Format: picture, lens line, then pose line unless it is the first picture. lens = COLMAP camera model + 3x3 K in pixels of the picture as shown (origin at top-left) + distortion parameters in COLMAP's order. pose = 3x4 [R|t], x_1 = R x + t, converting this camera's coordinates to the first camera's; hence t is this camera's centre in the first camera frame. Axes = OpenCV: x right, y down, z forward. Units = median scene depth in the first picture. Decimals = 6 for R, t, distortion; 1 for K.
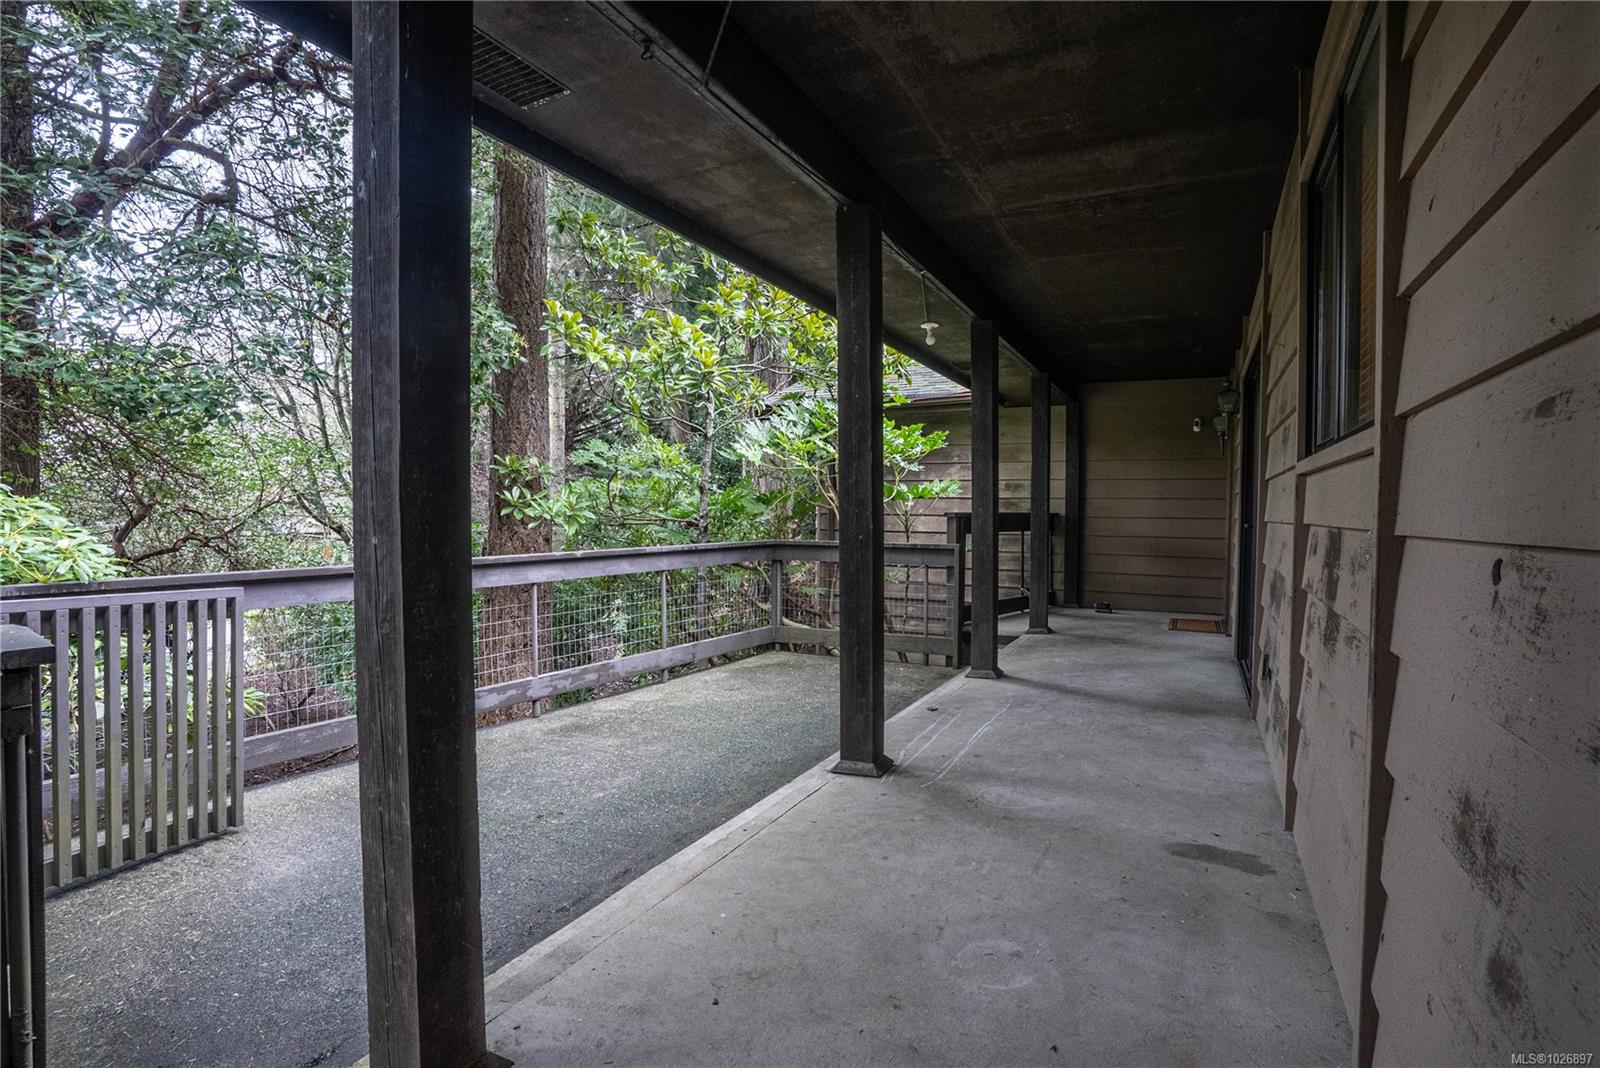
lens RADIAL K [[767.8, 0, 800.0], [0, 767.8, 534.0], [0, 0, 1]] dist [-0.057466, 0.001054]
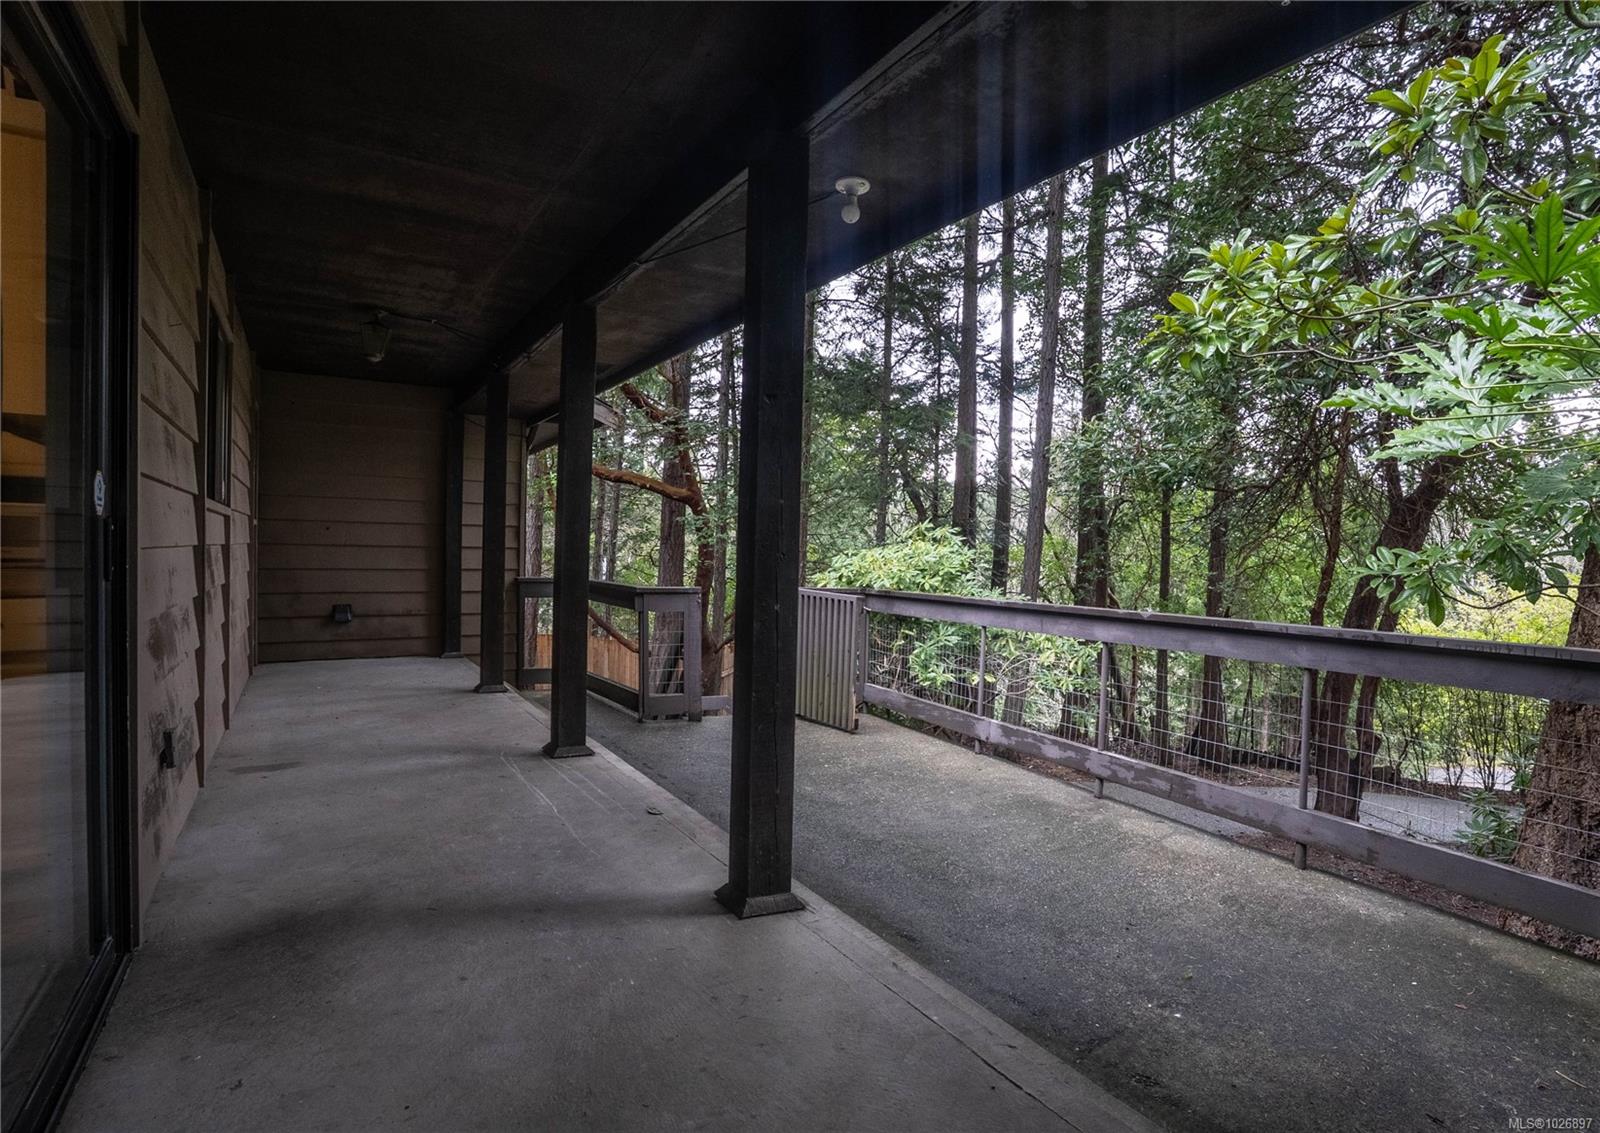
lens RADIAL K [[726.3, 0, 800.0], [0, 726.3, 566.5], [0, 0, 1]] dist [-0.000452, 0.000012]
pose [[-0.473997, 0.001106, -0.880526, 0.968658], [-0.043825, 0.998730, 0.024846, -0.053814], [0.879435, 0.050366, -0.473346, 1.898062]]
